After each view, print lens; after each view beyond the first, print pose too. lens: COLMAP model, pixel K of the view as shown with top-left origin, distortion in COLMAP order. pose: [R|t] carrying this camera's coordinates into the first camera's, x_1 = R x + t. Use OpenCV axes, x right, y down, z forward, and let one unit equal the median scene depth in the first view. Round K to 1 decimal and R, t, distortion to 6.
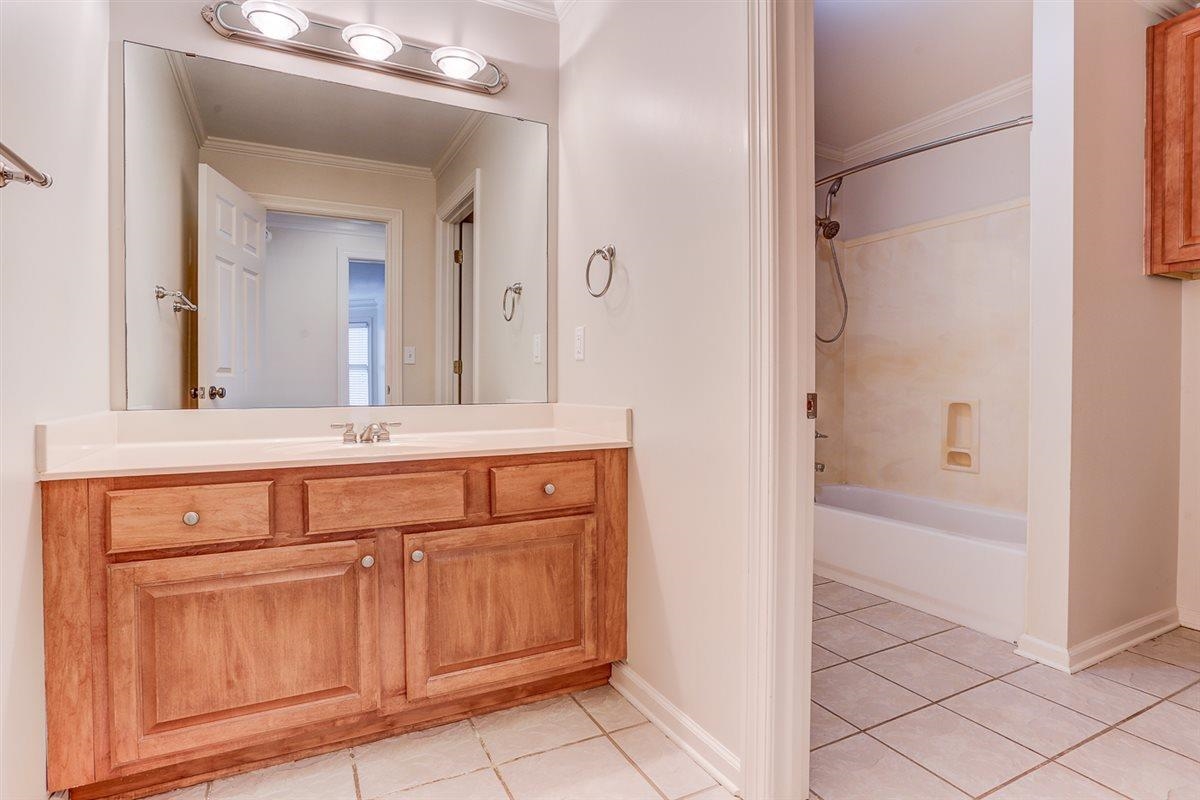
lens RADIAL K [[621.5, 0, 606.3], [0, 621.5, 396.4], [0, 0, 1]] dist [-0.047757, 0.022018]
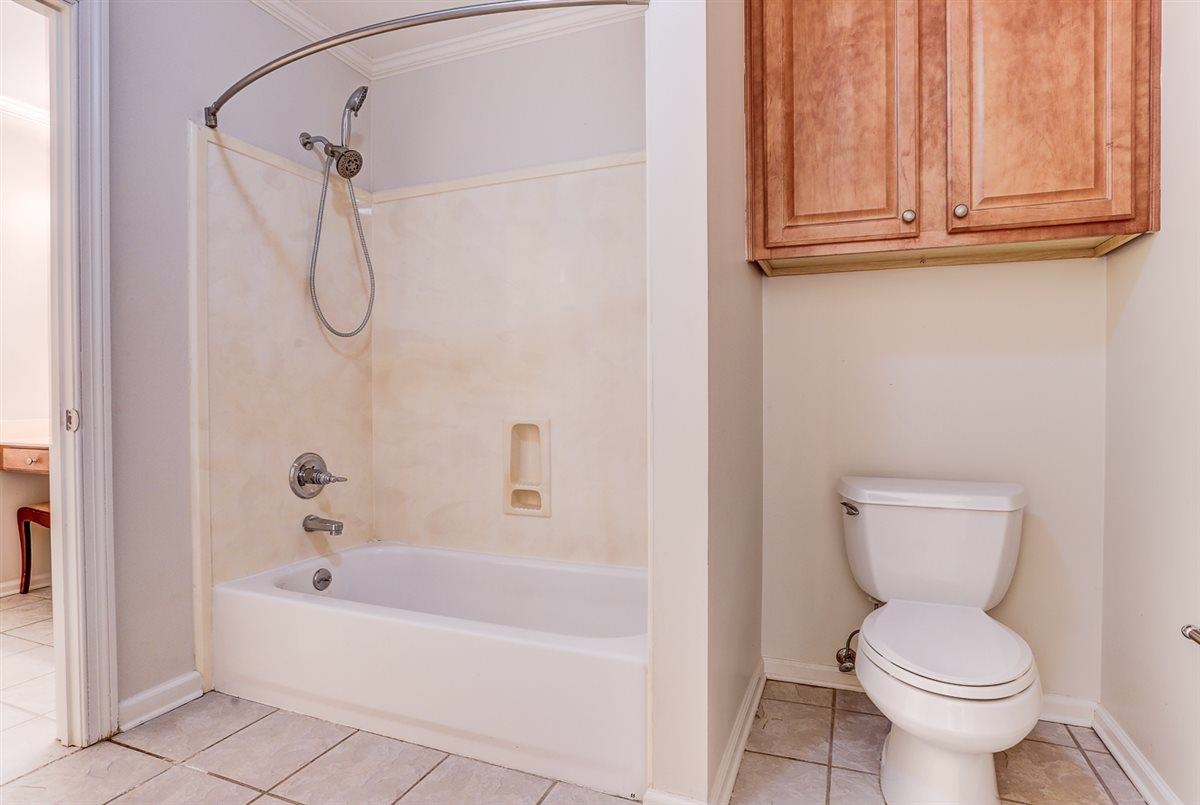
lens RADIAL K [[615.5, 0, 600.0], [0, 615.5, 402.5], [0, 0, 1]] dist [-0.046664, -0.000029]
pose [[0.763020, -0.013086, 0.646242, 0.216636], [0.017198, 0.999852, -0.000060, -0.018025], [-0.646145, 0.011160, 0.763133, 0.492929]]
